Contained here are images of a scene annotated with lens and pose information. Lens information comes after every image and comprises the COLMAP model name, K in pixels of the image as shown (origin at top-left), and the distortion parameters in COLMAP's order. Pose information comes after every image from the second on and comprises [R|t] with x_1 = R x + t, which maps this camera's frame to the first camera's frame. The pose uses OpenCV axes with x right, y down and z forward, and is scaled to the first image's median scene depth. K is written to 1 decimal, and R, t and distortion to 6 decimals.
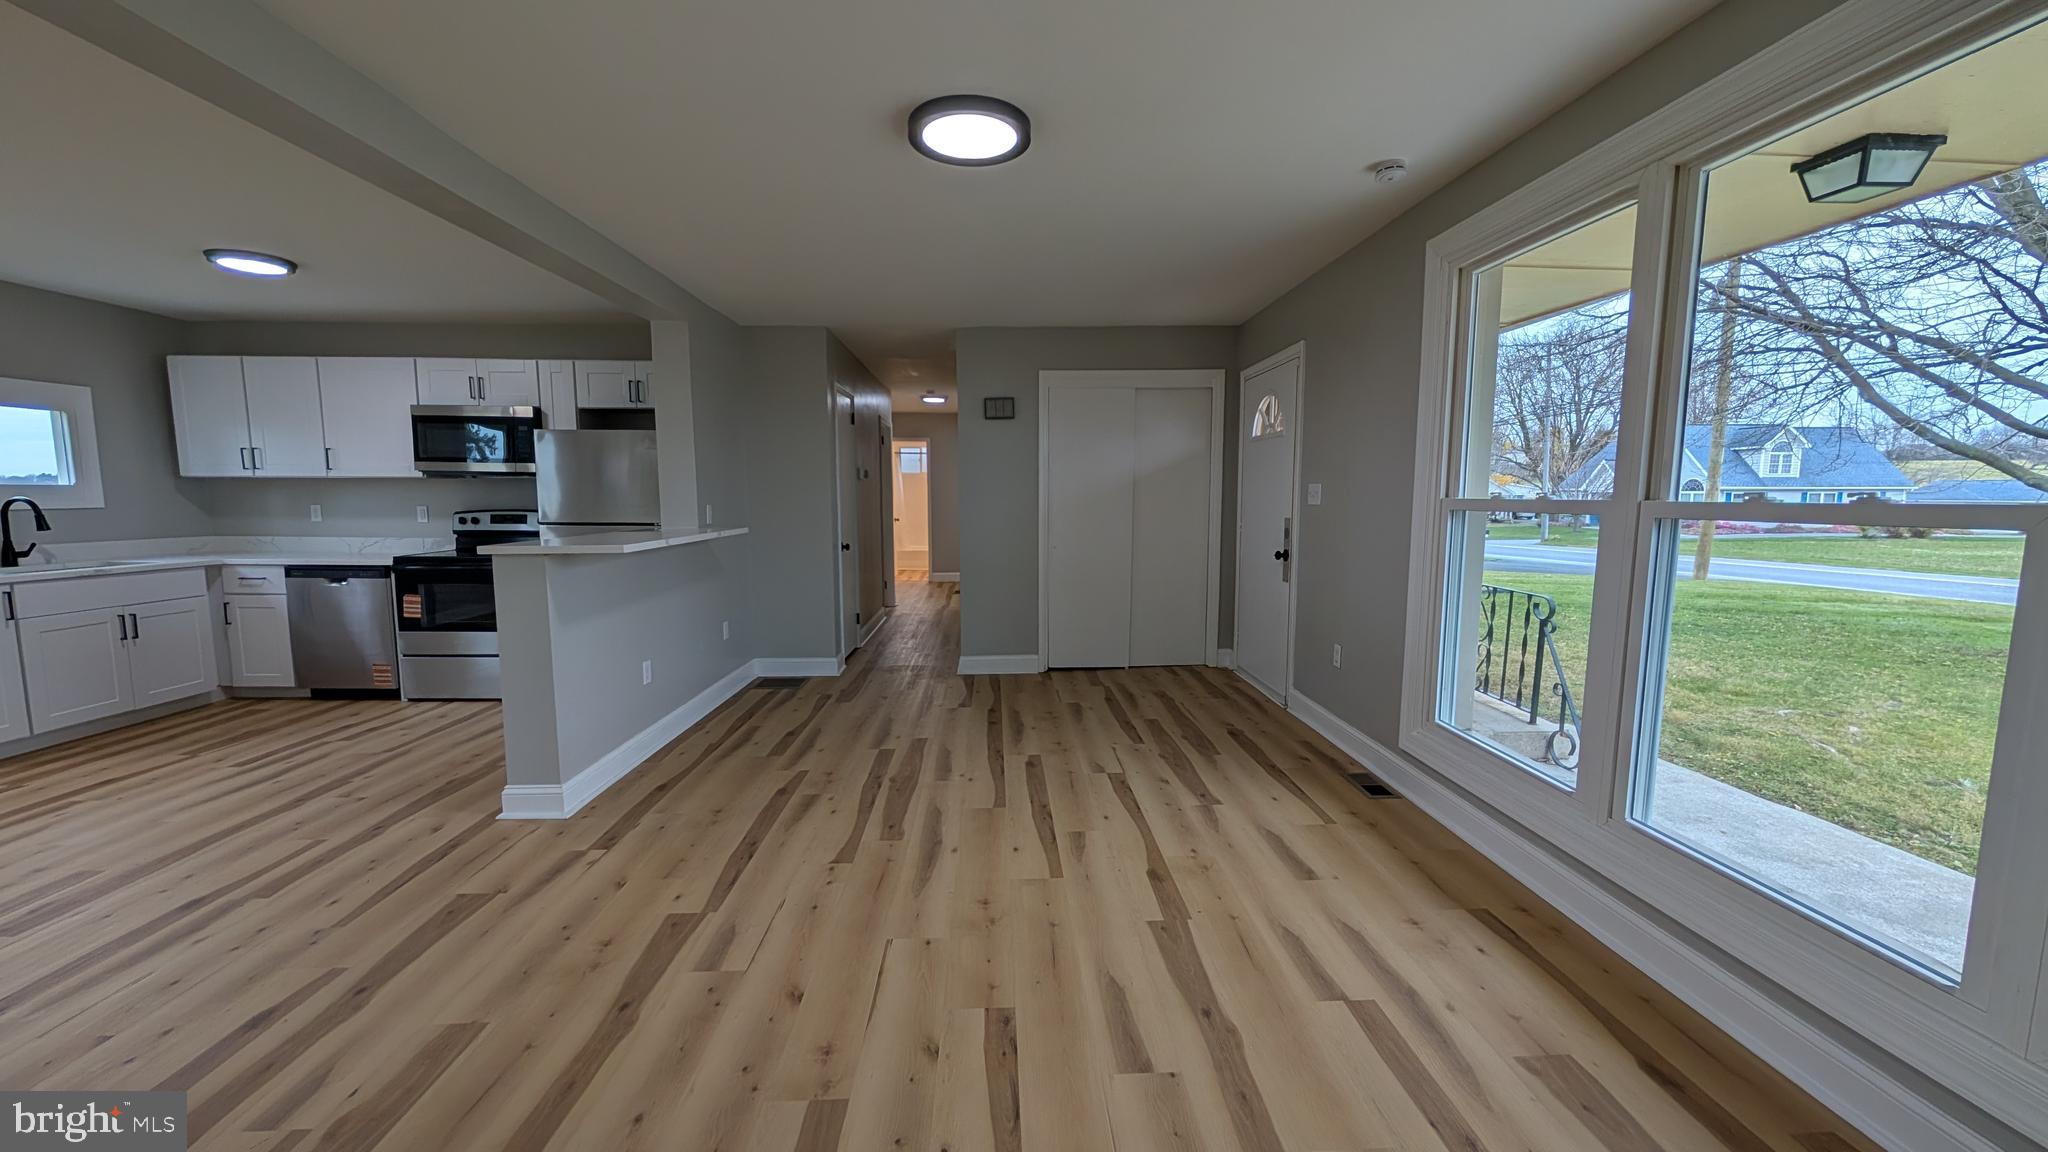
lens RADIAL K [[769.3, 0, 1021.1], [0, 769.3, 580.0], [0, 0, 1]] dist [-0.002507, 0.000549]
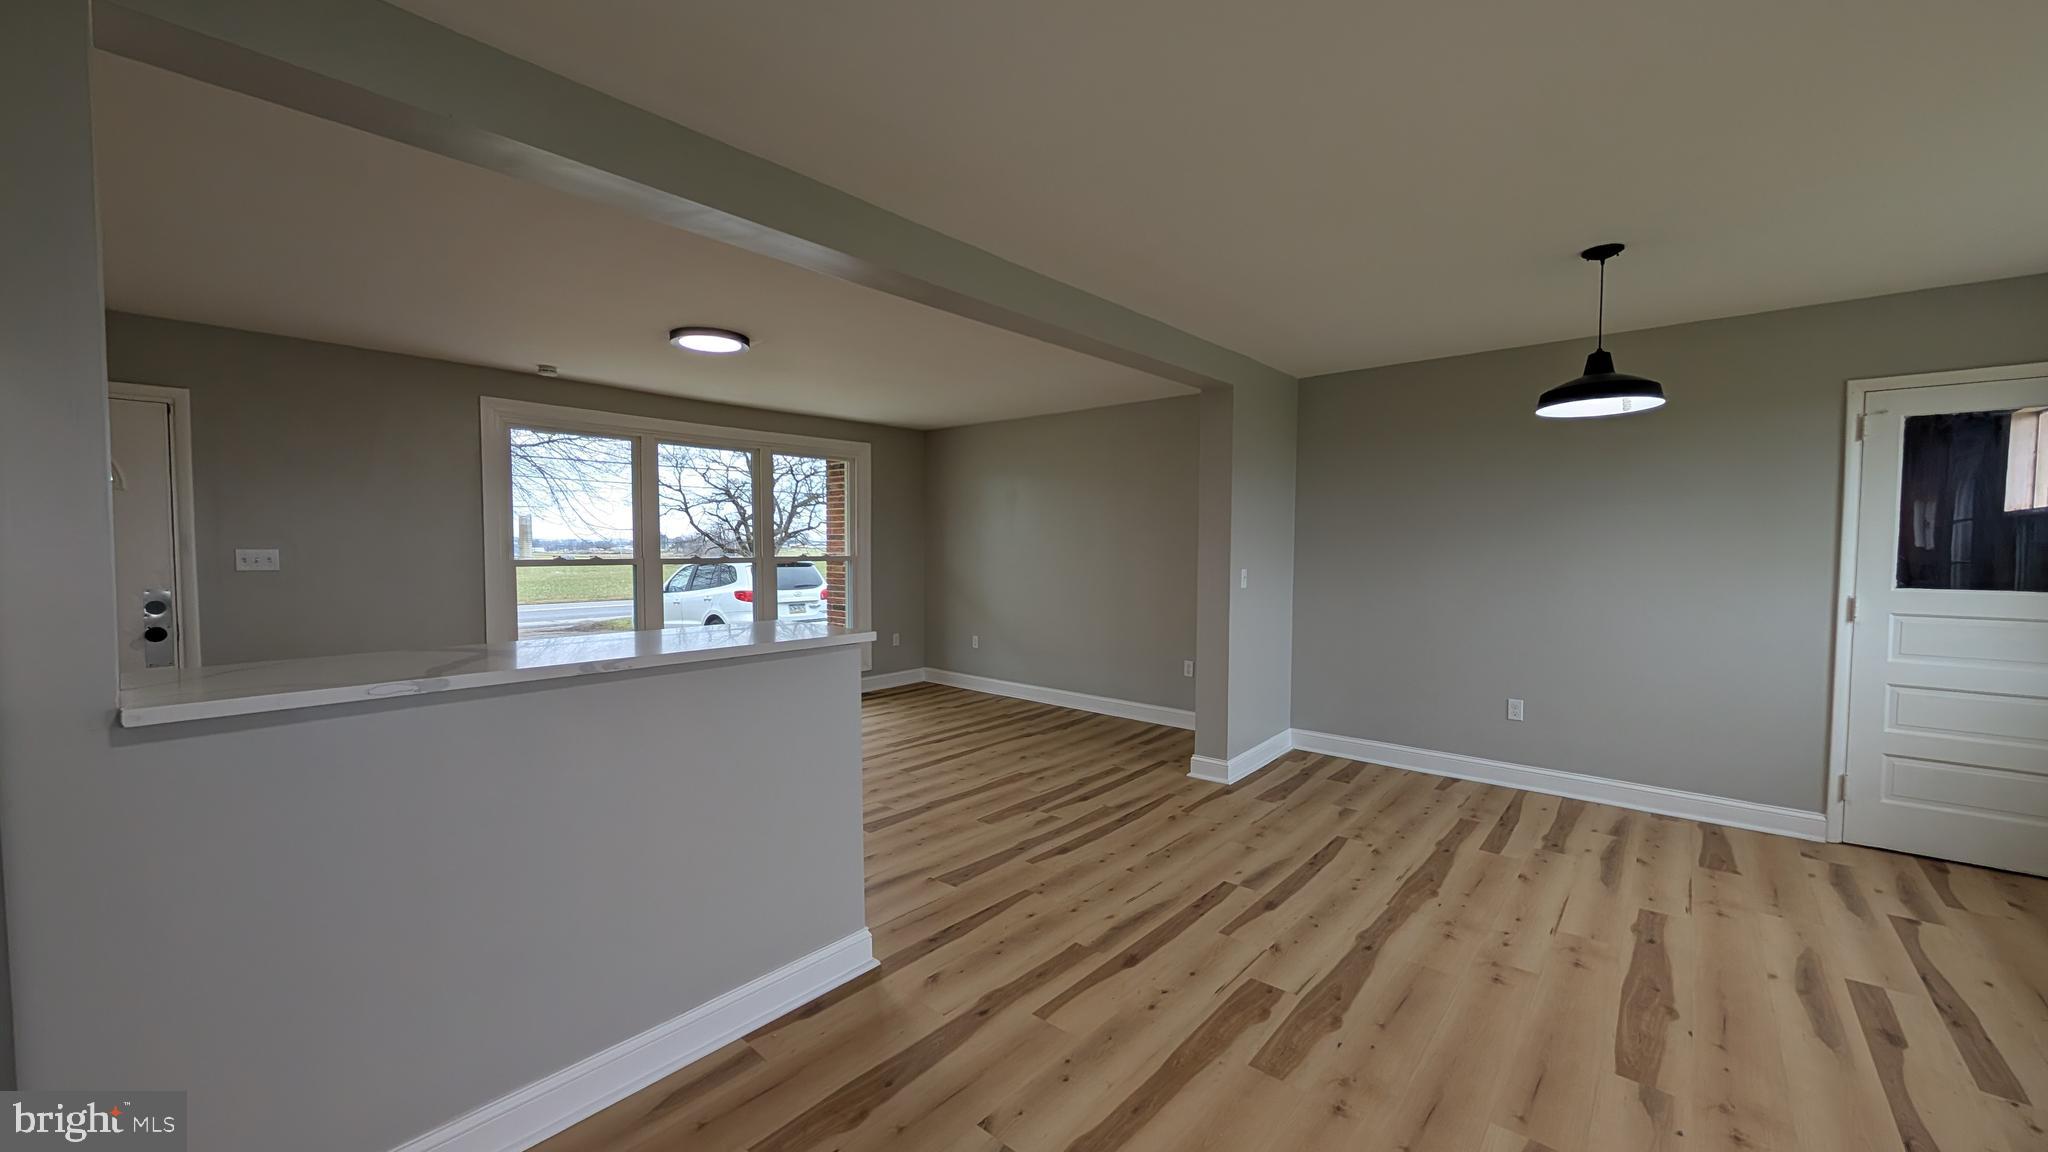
lens RADIAL K [[769.3, 0, 1021.1], [0, 769.3, 580.0], [0, 0, 1]] dist [-0.002507, 0.000549]
pose [[-0.729110, -0.030679, 0.683709, -1.164764], [0.075658, 0.989259, 0.125072, -0.160439], [-0.680202, 0.142919, -0.718957, 1.241041]]
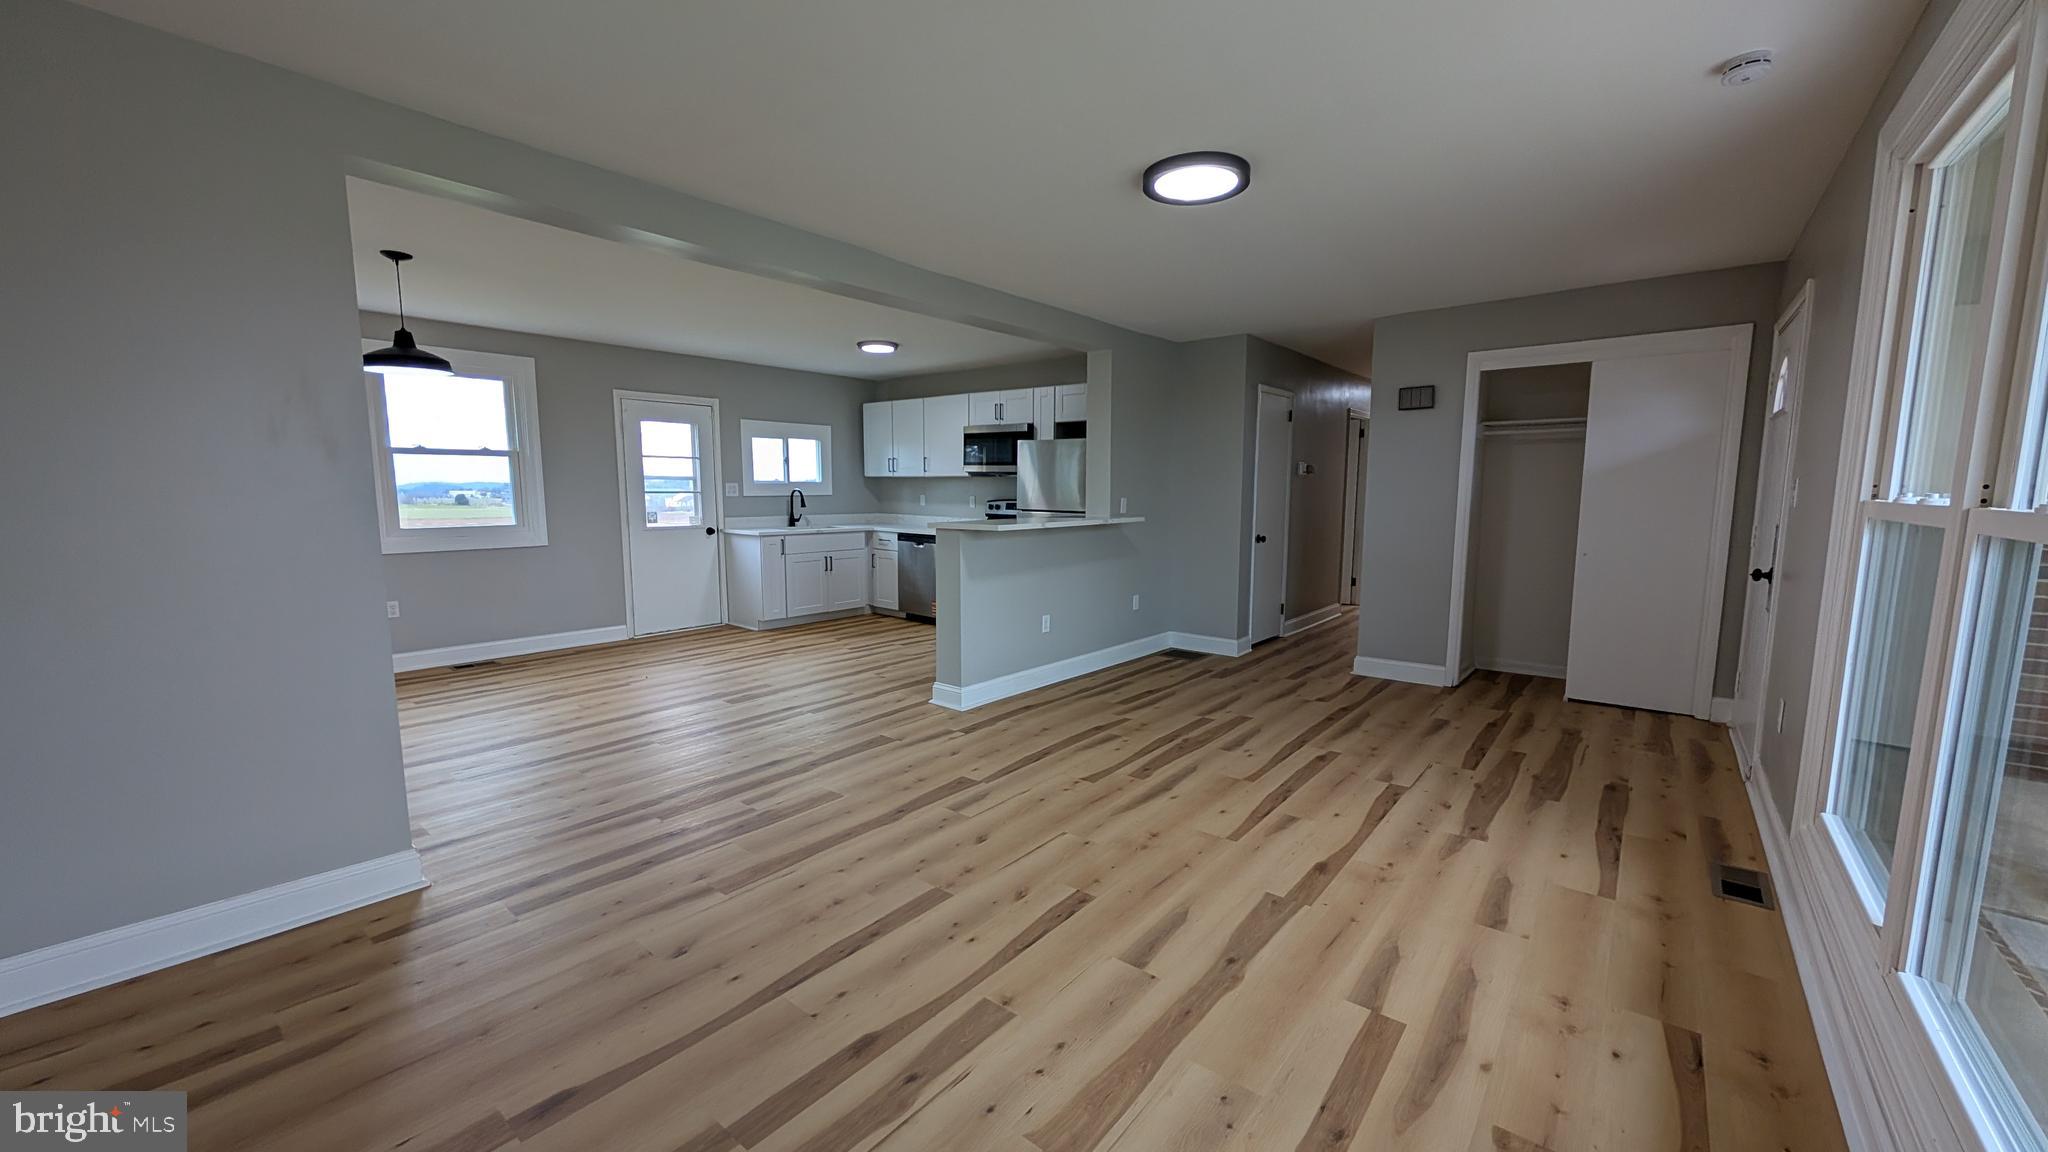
lens RADIAL K [[769.3, 0, 1021.1], [0, 769.3, 580.0], [0, 0, 1]] dist [-0.002507, 0.000549]
pose [[0.746764, 0.081958, -0.660020, 0.381692], [-0.076194, 0.996387, 0.037519, -0.001367], [0.660710, 0.022272, 0.750311, -0.024126]]
